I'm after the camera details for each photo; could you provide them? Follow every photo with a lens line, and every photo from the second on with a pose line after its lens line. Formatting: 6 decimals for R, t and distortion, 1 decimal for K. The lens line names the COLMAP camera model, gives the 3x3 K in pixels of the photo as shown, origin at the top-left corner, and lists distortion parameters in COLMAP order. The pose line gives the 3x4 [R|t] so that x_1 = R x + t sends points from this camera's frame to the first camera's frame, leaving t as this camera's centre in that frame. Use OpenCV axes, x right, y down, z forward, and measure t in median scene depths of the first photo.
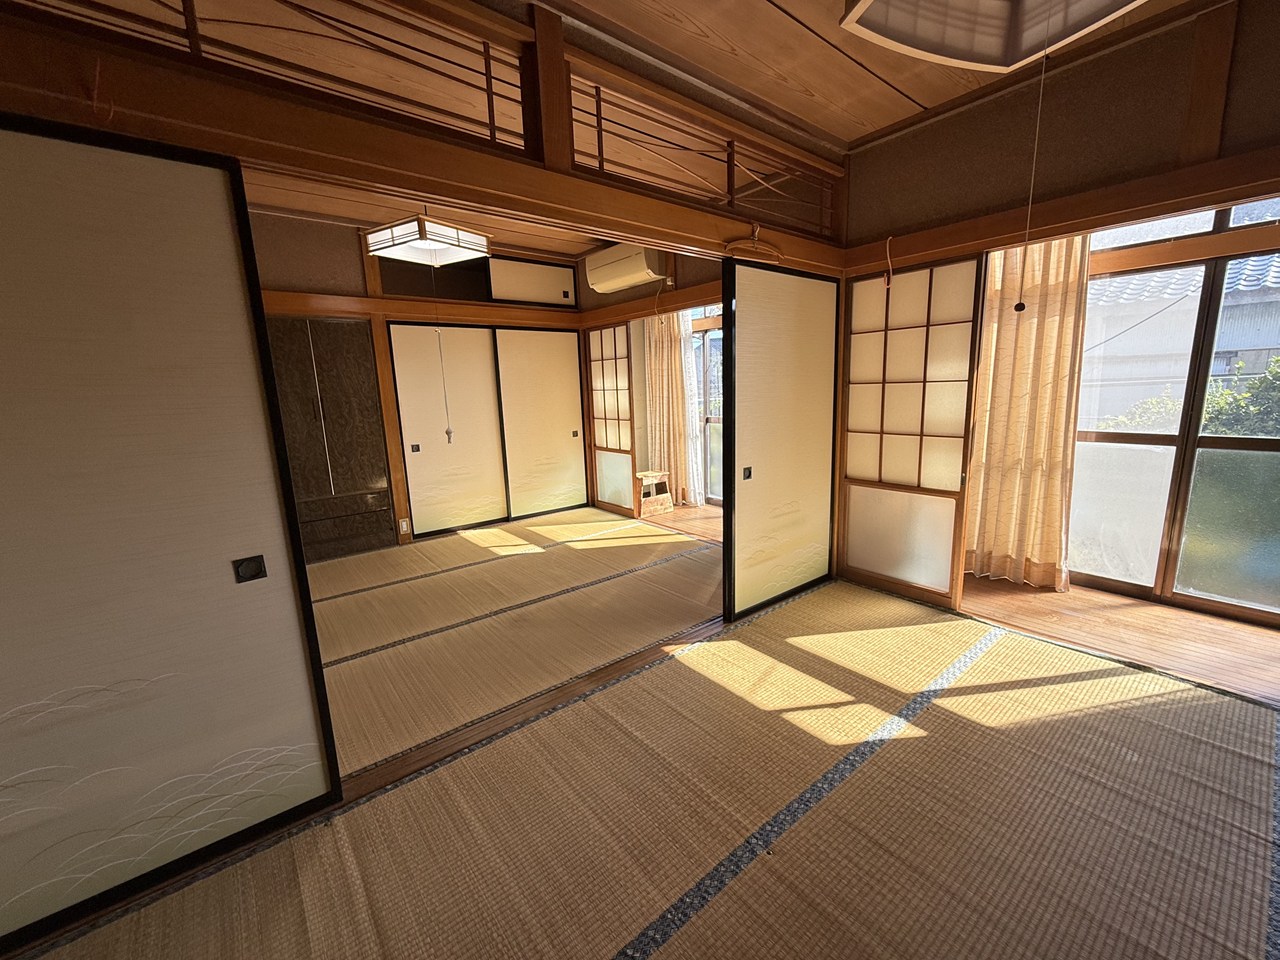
lens RADIAL K [[513.5, 0, 640.0], [0, 513.5, 480.0], [0, 0, 1]] dist [-0.001838, -0.000100]
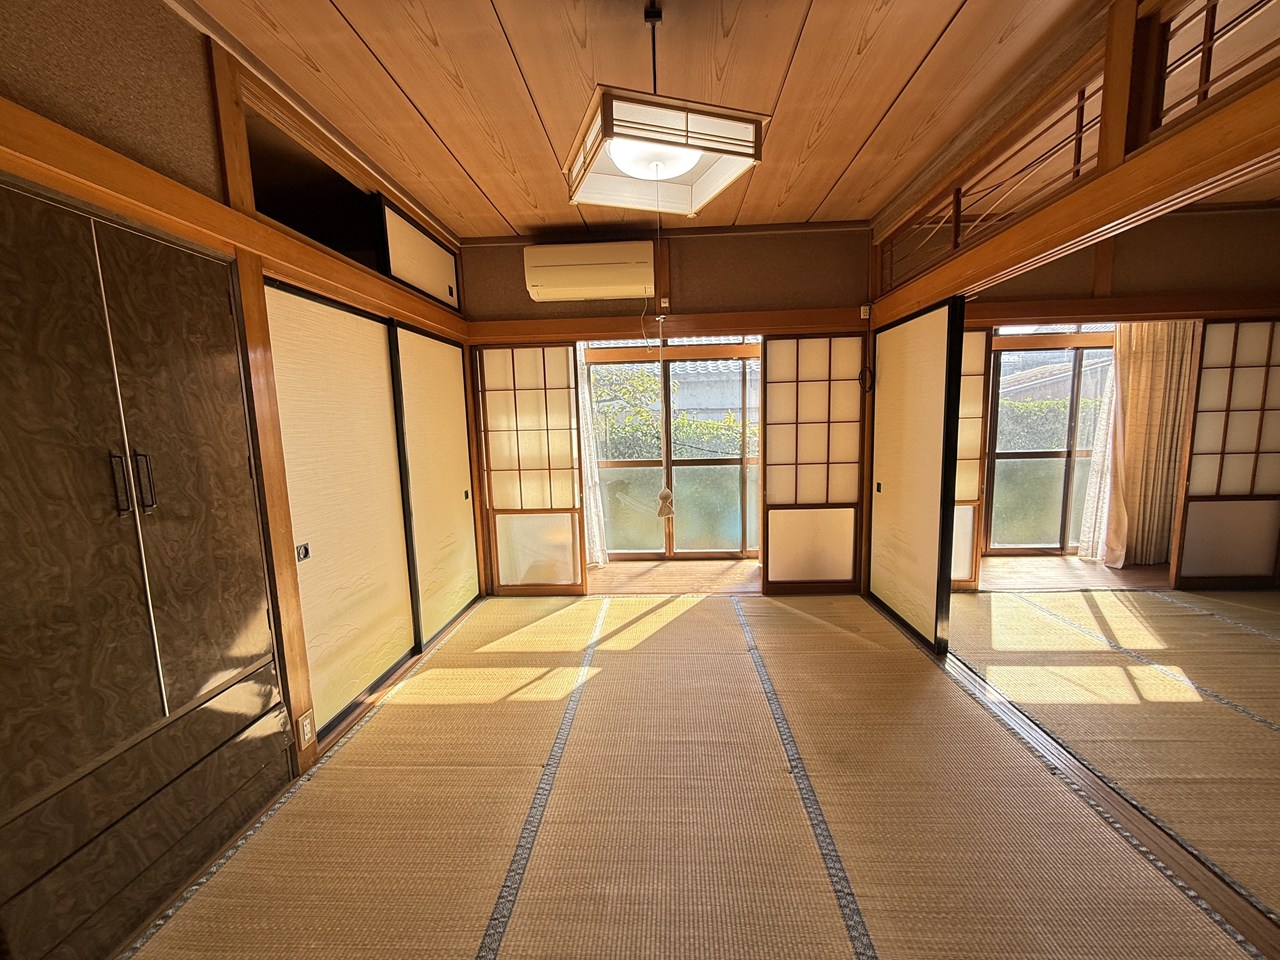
lens RADIAL K [[513.5, 0, 640.0], [0, 513.5, 480.0], [0, 0, 1]] dist [-0.001838, -0.000100]
pose [[0.660146, -0.074872, 0.747397, -0.616676], [0.141539, 0.989594, -0.025881, -0.076094], [-0.737682, 0.122870, 0.663874, 0.486465]]
